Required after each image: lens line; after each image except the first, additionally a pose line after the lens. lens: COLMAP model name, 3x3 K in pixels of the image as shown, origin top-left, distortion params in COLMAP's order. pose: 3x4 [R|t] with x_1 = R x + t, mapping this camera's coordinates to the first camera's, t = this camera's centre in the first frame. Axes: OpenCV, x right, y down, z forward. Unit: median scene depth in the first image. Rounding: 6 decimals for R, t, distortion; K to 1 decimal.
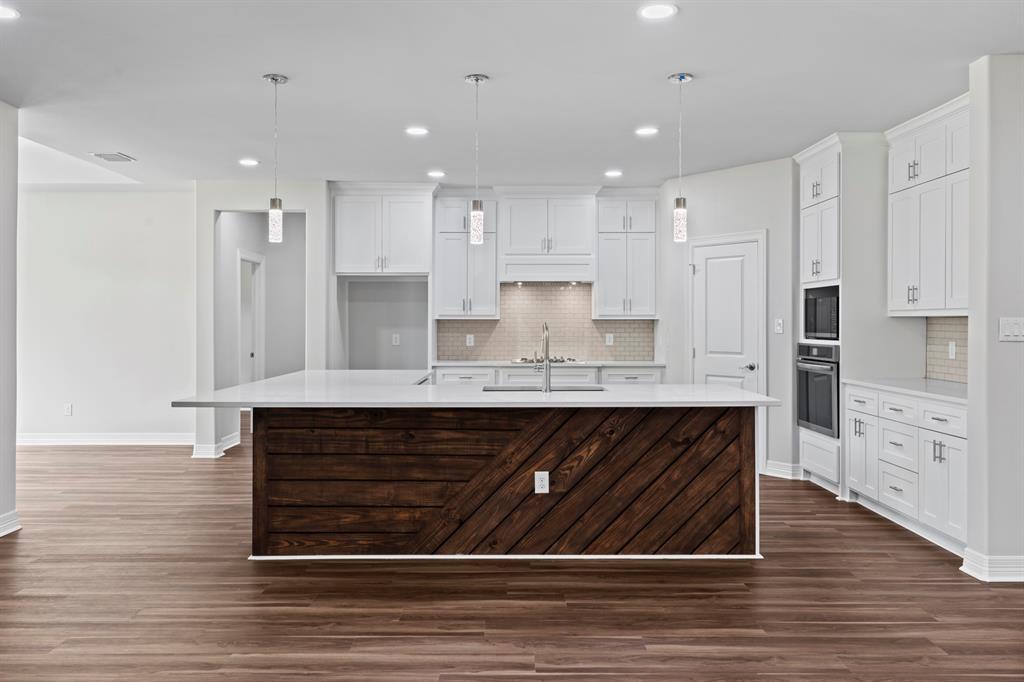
lens RADIAL K [[817.9, 0, 506.8], [0, 817.9, 319.3], [0, 0, 1]] dist [-0.002027, 0.001033]
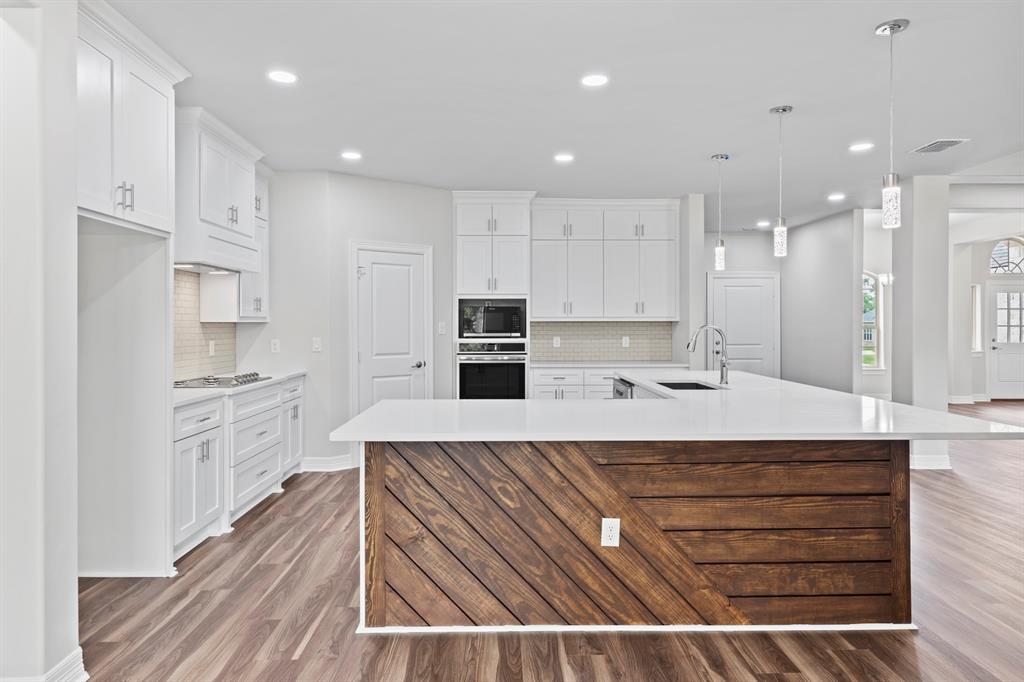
lens RADIAL K [[638.9, 0, 514.6], [0, 638.9, 329.6], [0, 0, 1]] dist [0.026601, 0.000329]
pose [[-0.030700, -0.004366, 0.999519, -0.923251], [0.000987, 0.999990, 0.004399, 0.009135], [-0.999528, 0.001122, -0.030695, 1.399280]]
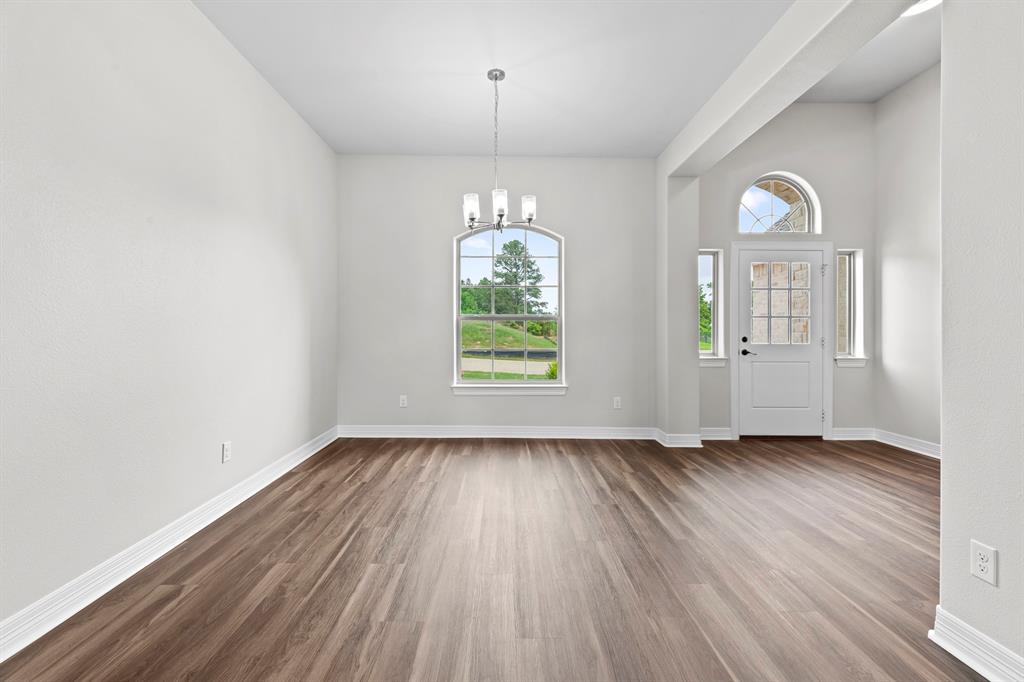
lens RADIAL K [[462.9, 0, 508.8], [0, 462.9, 322.8], [0, 0, 1]] dist [0.003720, 0.000421]
pose [[-0.011010, 0.012943, 0.999856, 0.409387], [-0.004103, 0.999907, -0.012989, 0.038919], [-0.999931, -0.004246, -0.010956, 0.063456]]
